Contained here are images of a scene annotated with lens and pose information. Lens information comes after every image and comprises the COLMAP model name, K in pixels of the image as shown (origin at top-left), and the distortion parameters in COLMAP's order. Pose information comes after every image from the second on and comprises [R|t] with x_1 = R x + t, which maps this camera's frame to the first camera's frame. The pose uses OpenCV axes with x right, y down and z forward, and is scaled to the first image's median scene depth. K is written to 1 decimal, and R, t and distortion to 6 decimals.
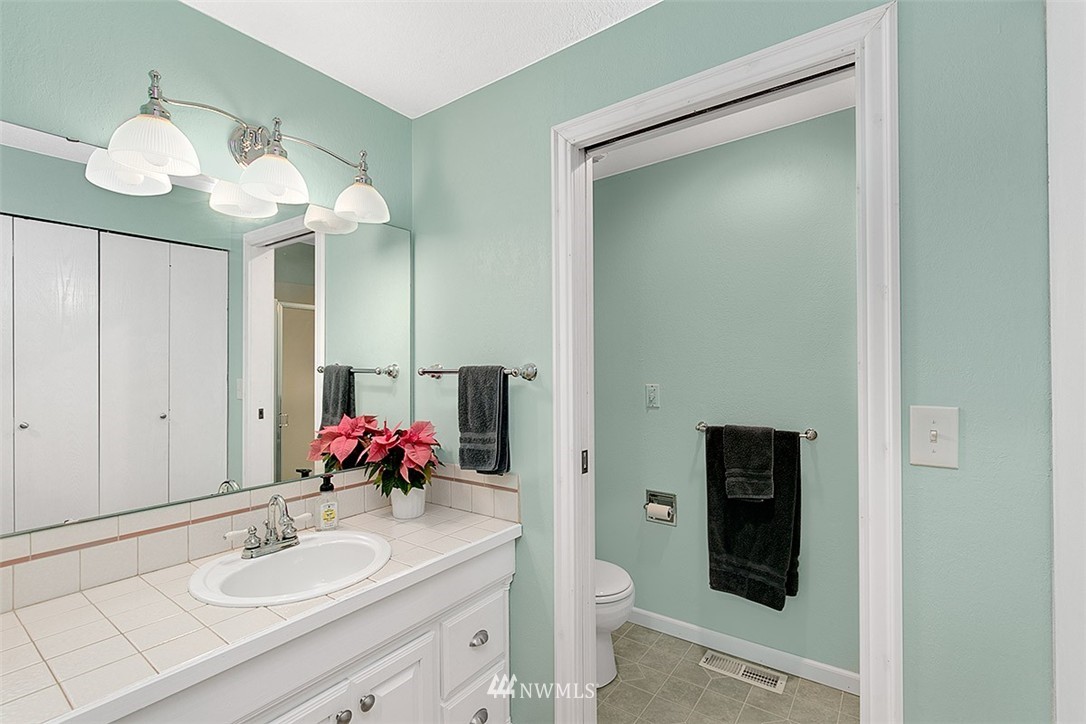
lens RADIAL K [[473.4, 0, 542.5], [0, 473.4, 361.2], [0, 0, 1]] dist [-0.015162, 0.000093]
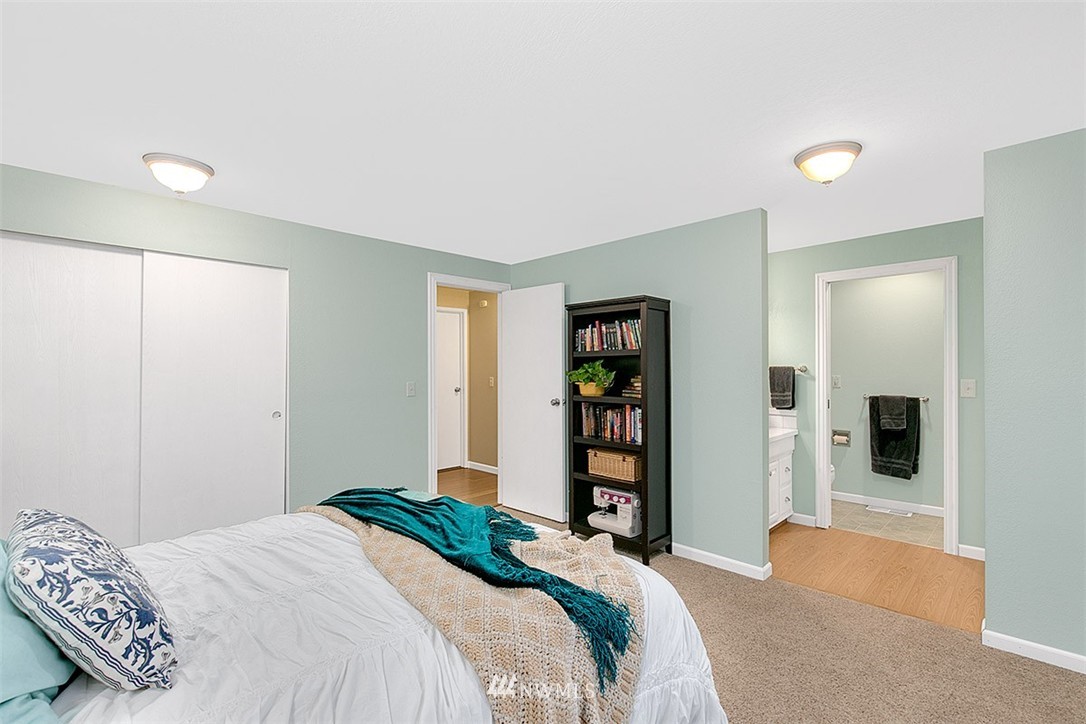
lens RADIAL K [[473.4, 0, 544.7], [0, 473.4, 368.7], [0, 0, 1]] dist [-0.015162, 0.000093]
pose [[0.986609, 0.001708, -0.163091, -0.775922], [0.000447, 0.999913, 0.013176, -0.010432], [0.163100, -0.013072, 0.986523, -1.356447]]
